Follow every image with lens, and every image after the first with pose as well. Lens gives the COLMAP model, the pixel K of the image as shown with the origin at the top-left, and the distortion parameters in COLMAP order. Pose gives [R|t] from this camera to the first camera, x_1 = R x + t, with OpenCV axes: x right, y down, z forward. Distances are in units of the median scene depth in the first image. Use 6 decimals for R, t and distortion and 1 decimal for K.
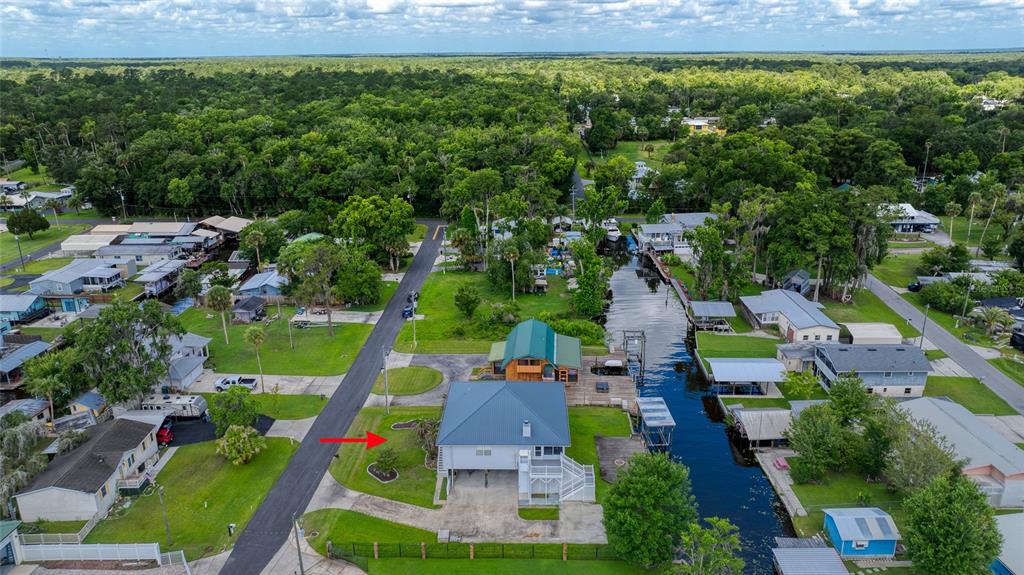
lens RADIAL K [[717.9, 0, 512.0], [0, 717.9, 287.5], [0, 0, 1]] dist [-0.012591, -0.003909]
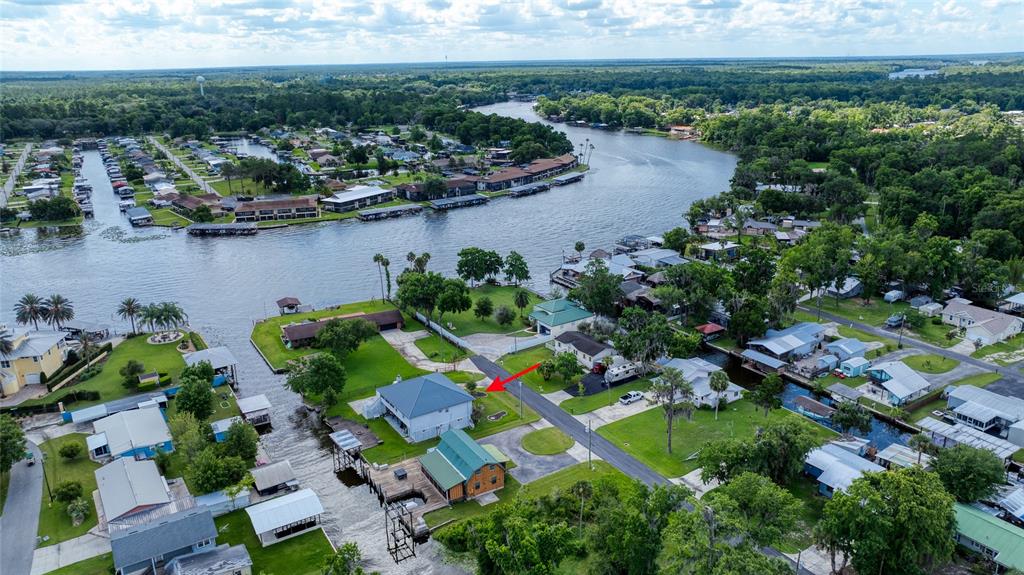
lens RADIAL K [[721.2, 0, 517.7], [0, 721.2, 291.5], [0, 0, 1]] dist [-0.036780, 0.050914]
pose [[-0.825691, 0.197921, -0.528262, 0.427224], [-0.150981, 0.824737, 0.544989, -0.640008], [0.543543, 0.529750, -0.651096, 1.356402]]
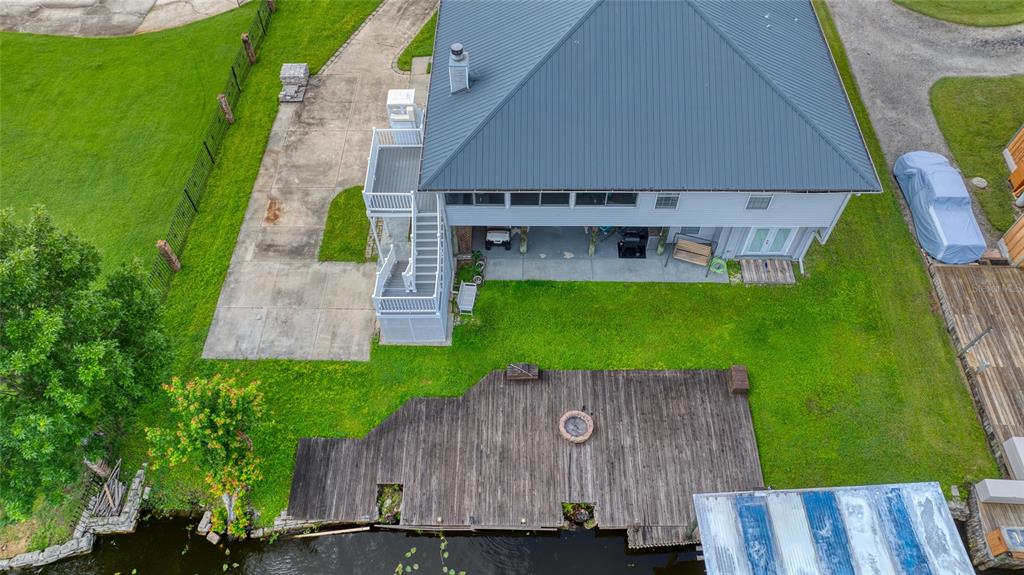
lens RADIAL K [[721.2, 0, 517.7], [0, 721.2, 291.5], [0, 0, 1]] dist [-0.036780, 0.050914]
pose [[0.008854, 0.827655, -0.561168, 0.173419], [-0.305847, 0.536537, 0.786502, -0.010052], [0.952040, 0.164668, 0.257886, 0.567927]]
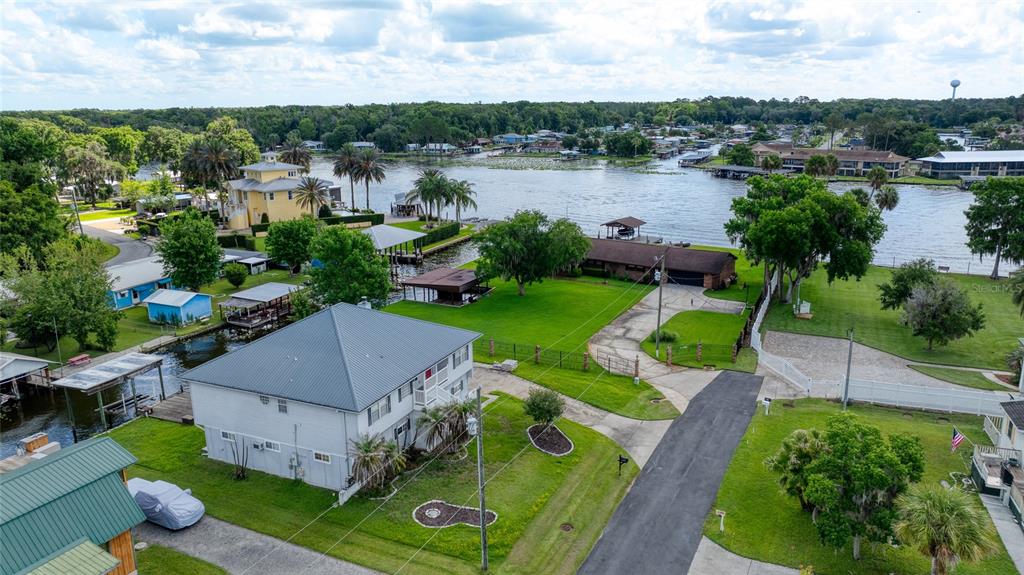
lens RADIAL K [[721.2, 0, 517.7], [0, 721.2, 291.5], [0, 0, 1]] dist [-0.036780, 0.050914]
pose [[-0.922301, -0.078832, 0.378347, -0.235924], [0.137088, 0.848585, 0.510990, -0.100081], [-0.361342, 0.523153, -0.771844, 0.889659]]
